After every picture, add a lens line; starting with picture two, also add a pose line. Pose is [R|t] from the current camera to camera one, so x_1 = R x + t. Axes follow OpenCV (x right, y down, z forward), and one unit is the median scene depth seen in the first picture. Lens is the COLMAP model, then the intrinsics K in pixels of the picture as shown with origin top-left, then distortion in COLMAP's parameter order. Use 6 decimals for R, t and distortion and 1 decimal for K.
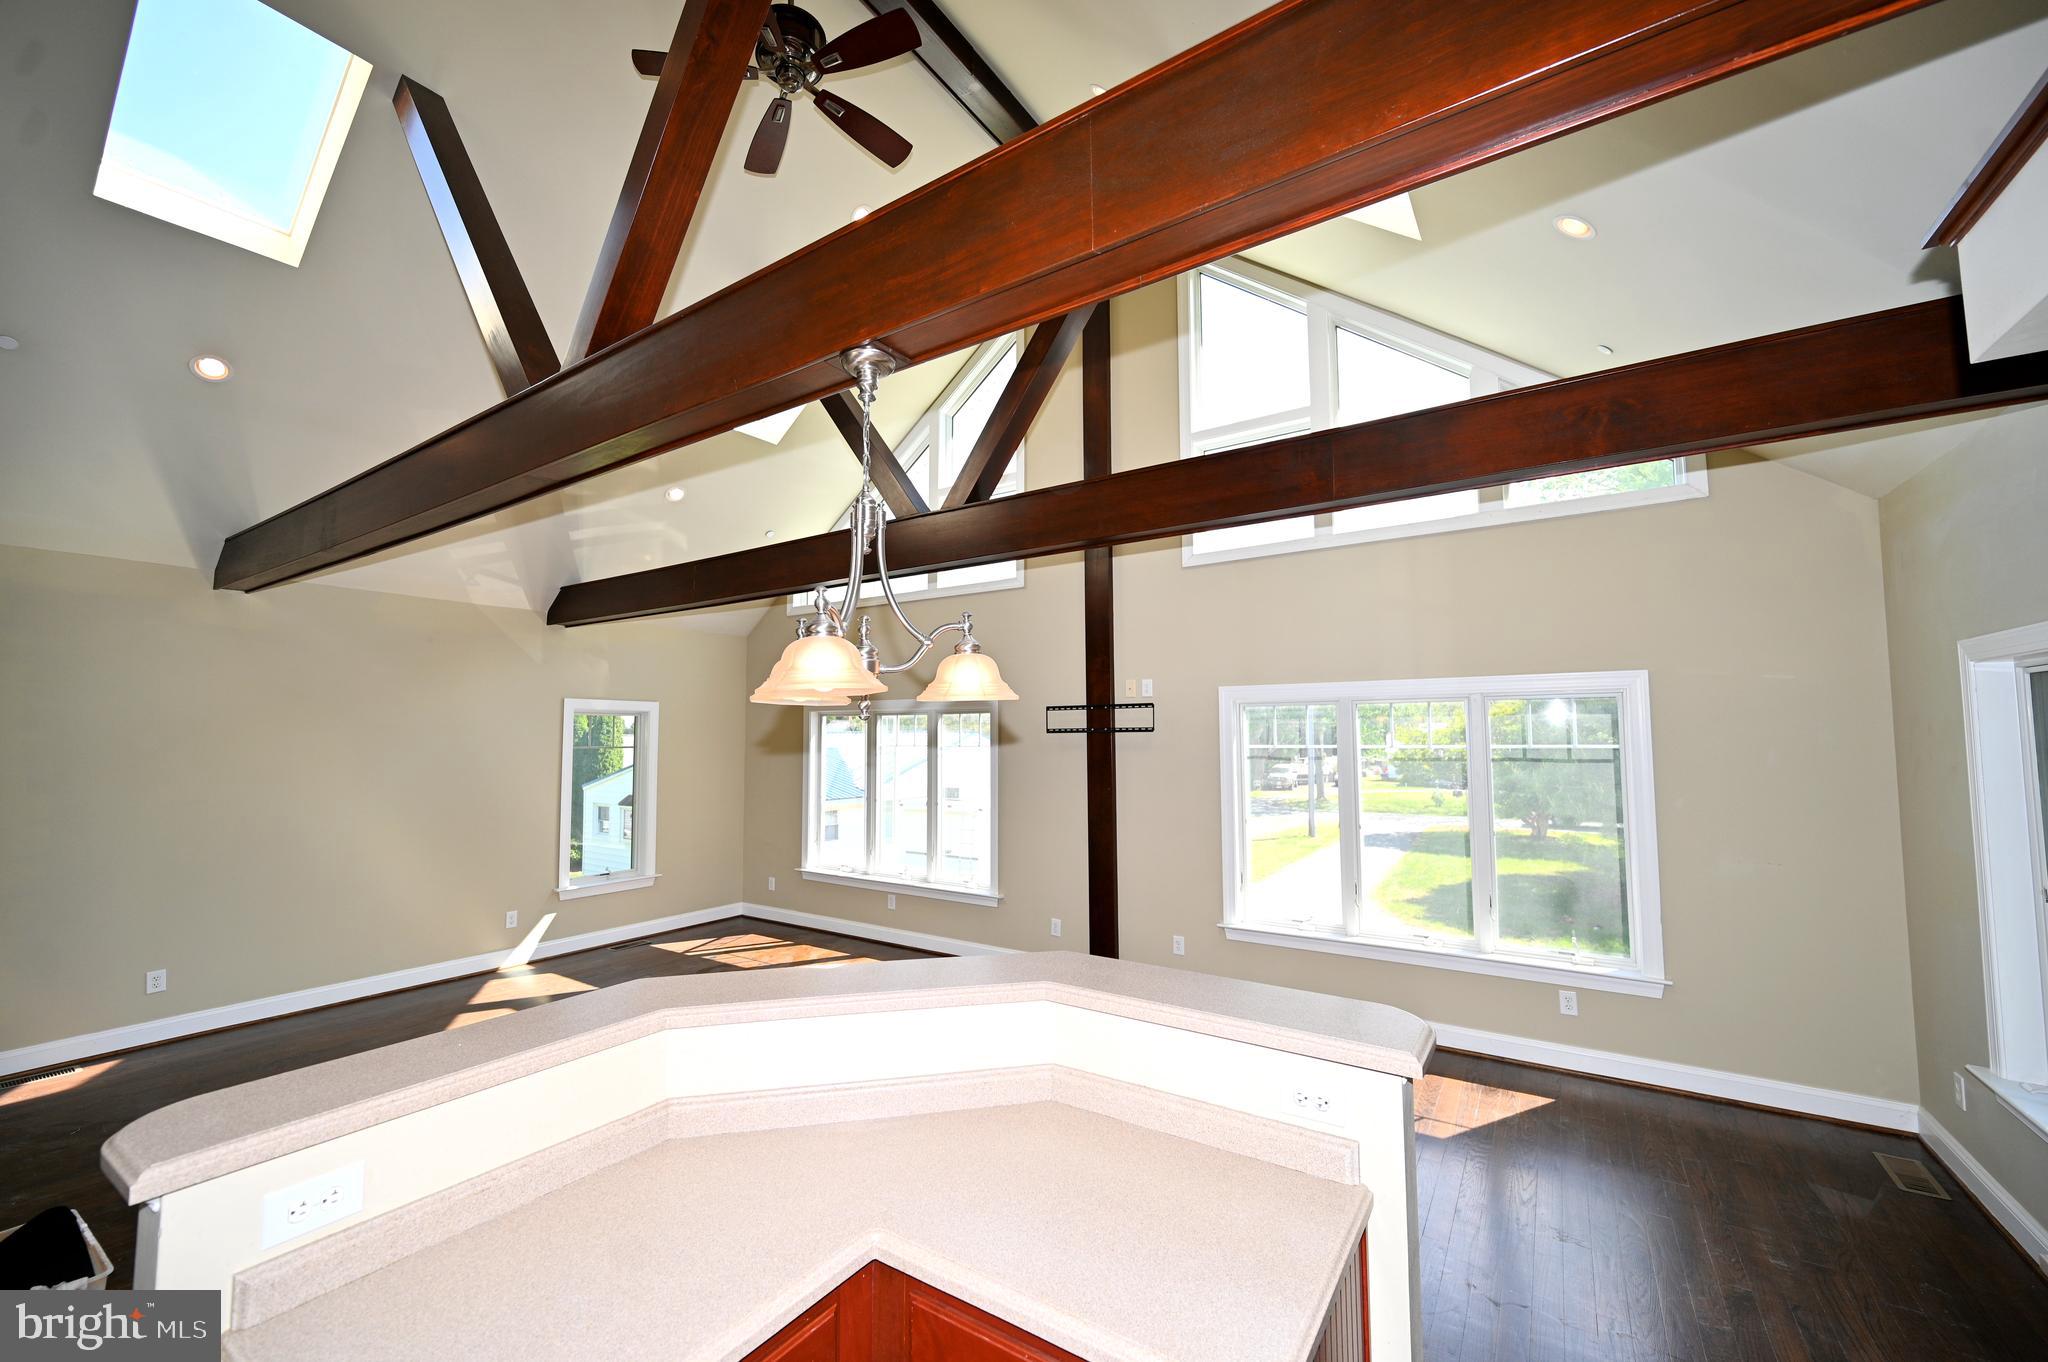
lens RADIAL K [[801.9, 0, 1021.2], [0, 801.9, 684.7], [0, 0, 1]] dist [-0.000974, -0.000337]
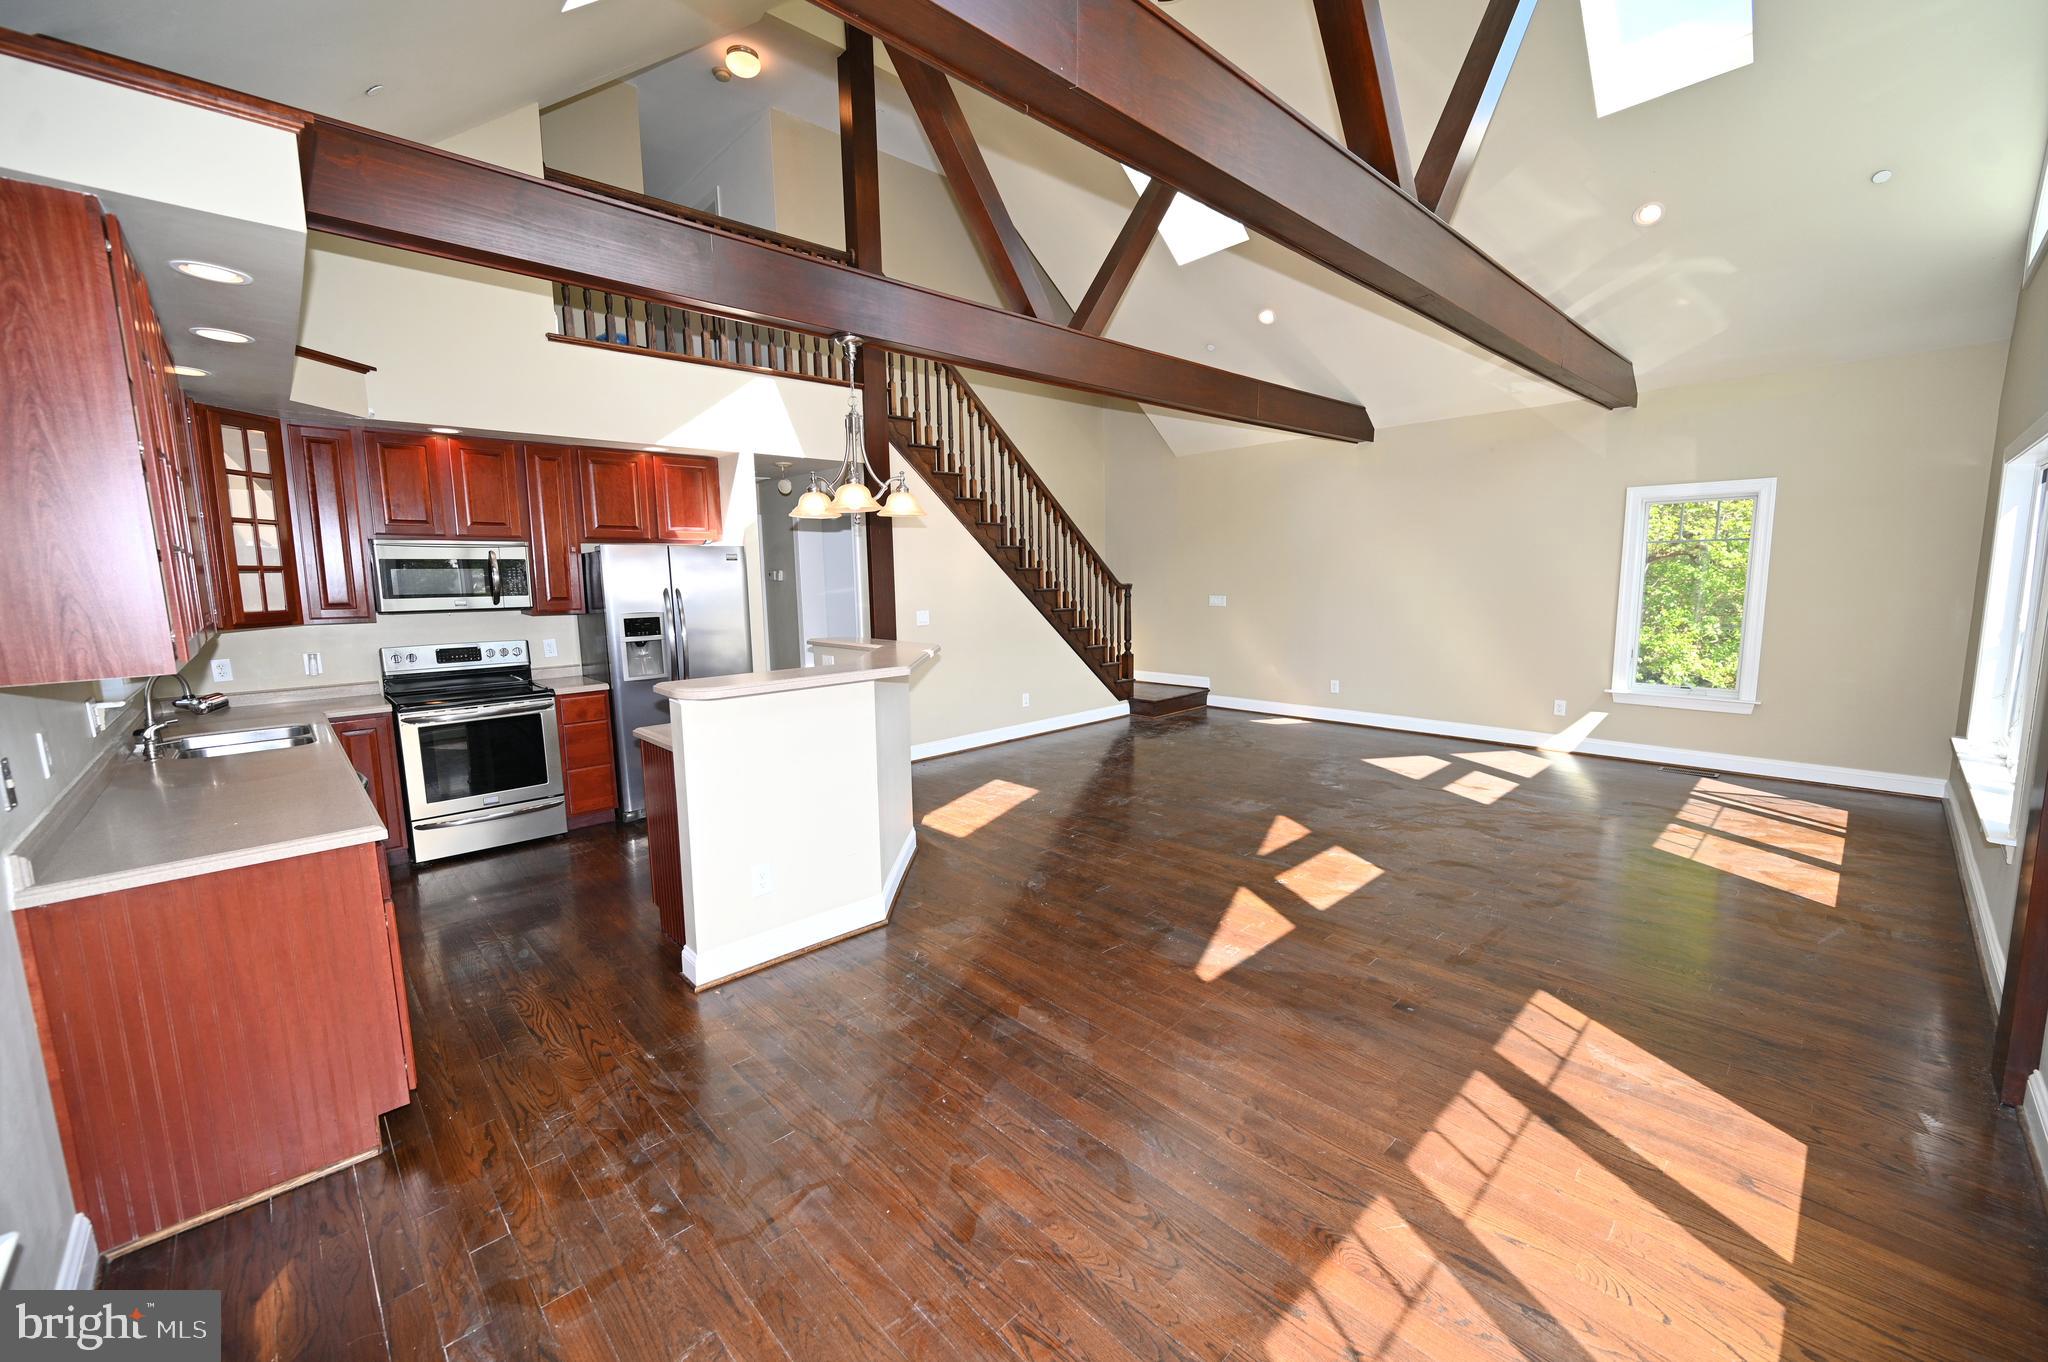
lens RADIAL K [[801.9, 0, 1025.6], [0, 801.9, 674.1], [0, 0, 1]] dist [-0.000974, -0.000337]
pose [[-0.219882, 0.132700, -0.966459, 0.566512], [0.084615, 0.989565, 0.116621, 0.070999], [0.971850, -0.056134, -0.228816, 0.596327]]
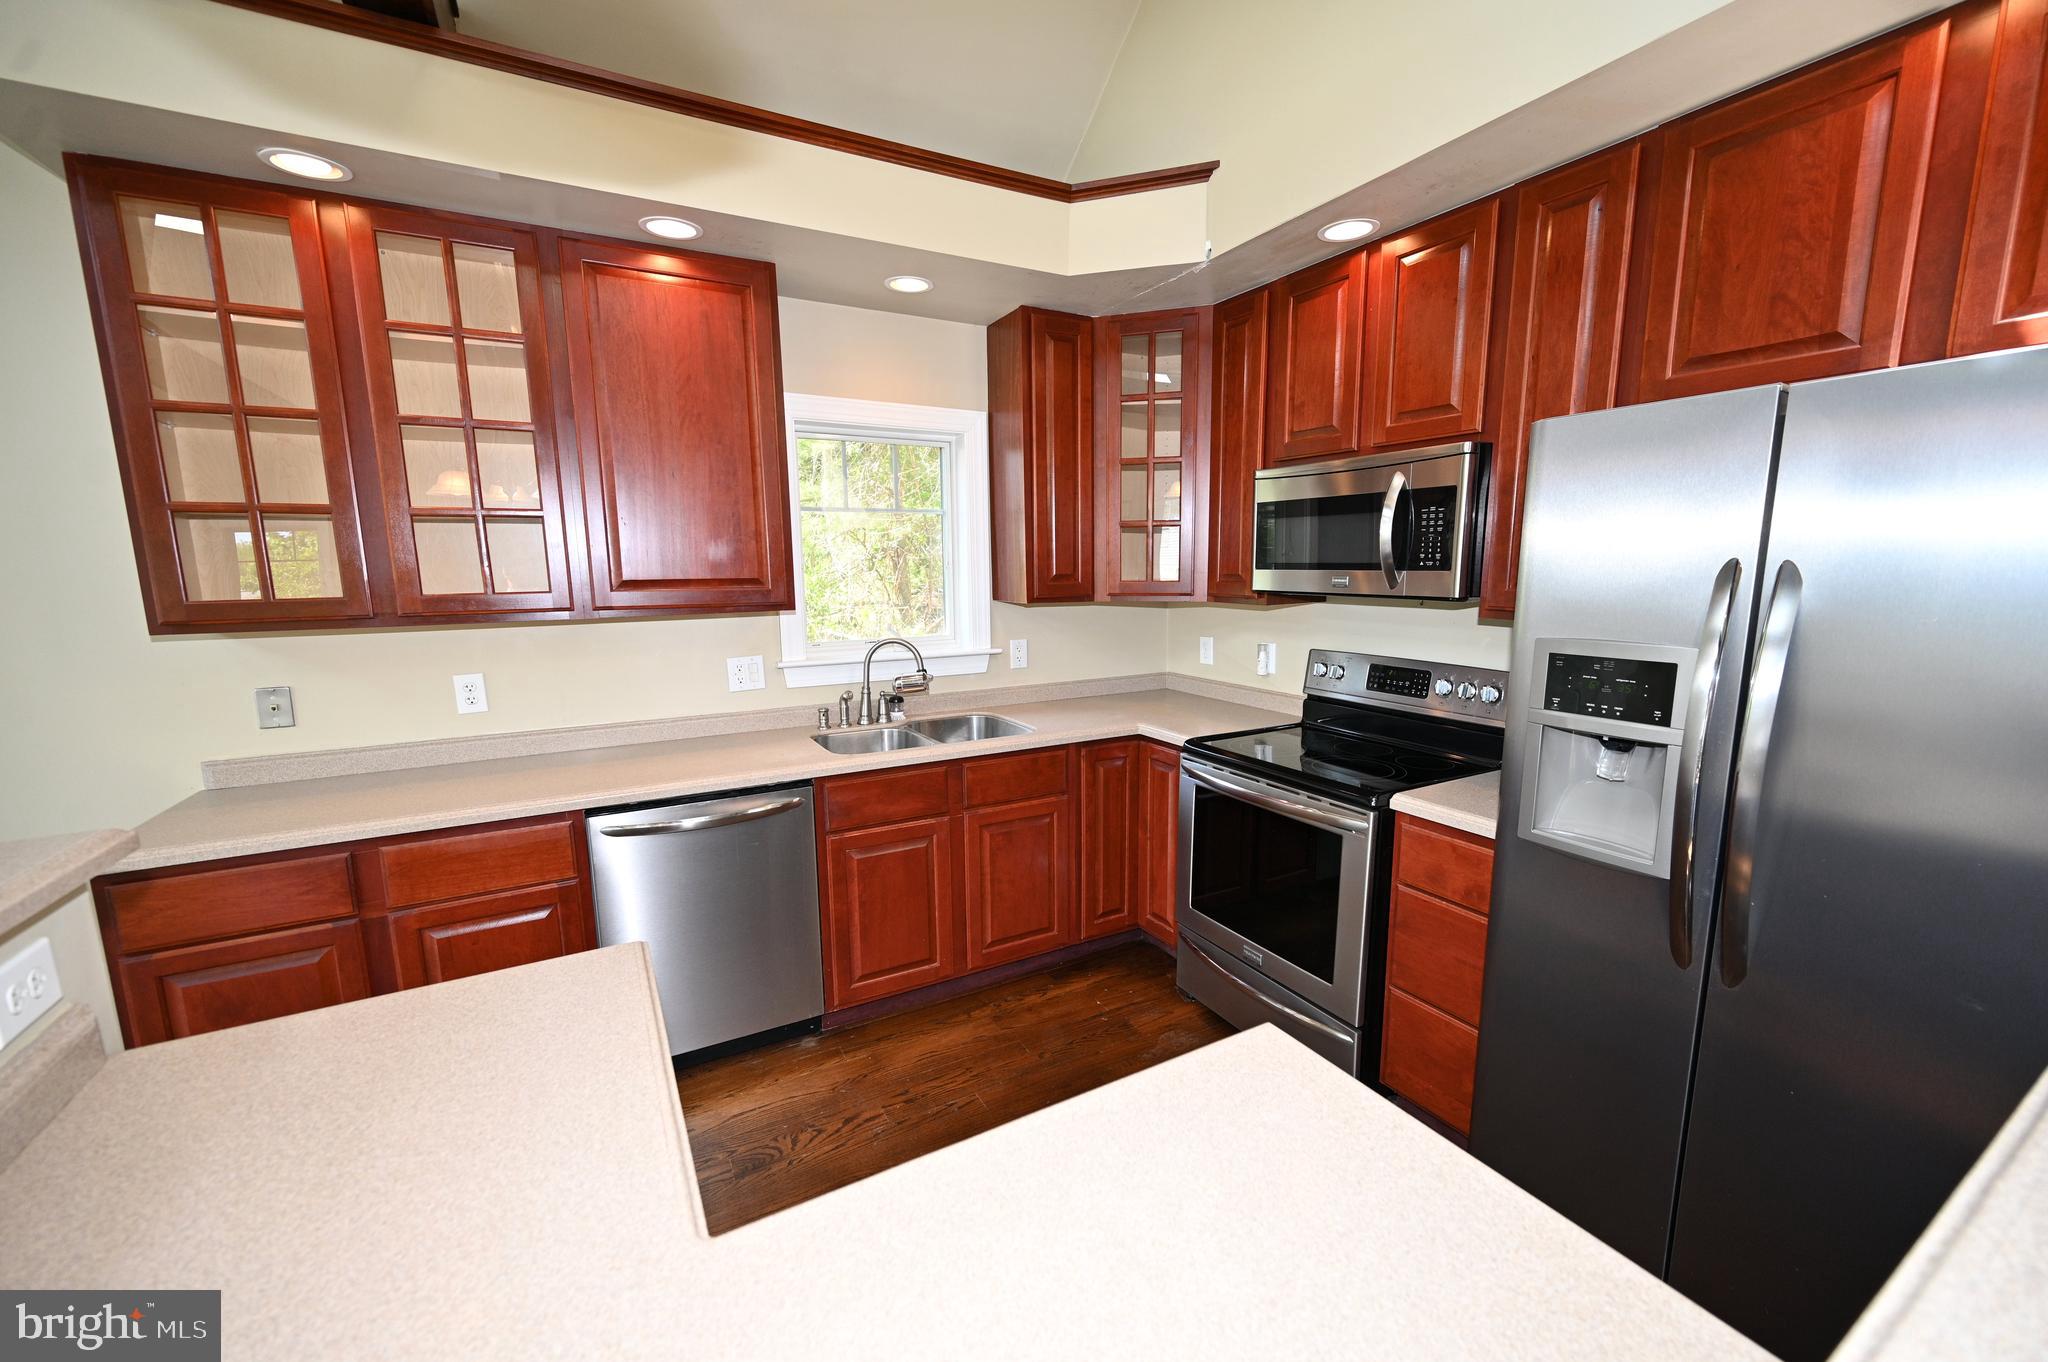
lens RADIAL K [[801.9, 0, 1028.0], [0, 801.9, 690.9], [0, 0, 1]] dist [-0.000974, -0.000337]
pose [[-0.888992, -0.056763, 0.454391, -0.138786], [-0.015404, 0.995433, 0.094213, 0.065890], [-0.457663, 0.076755, -0.885806, 0.312539]]
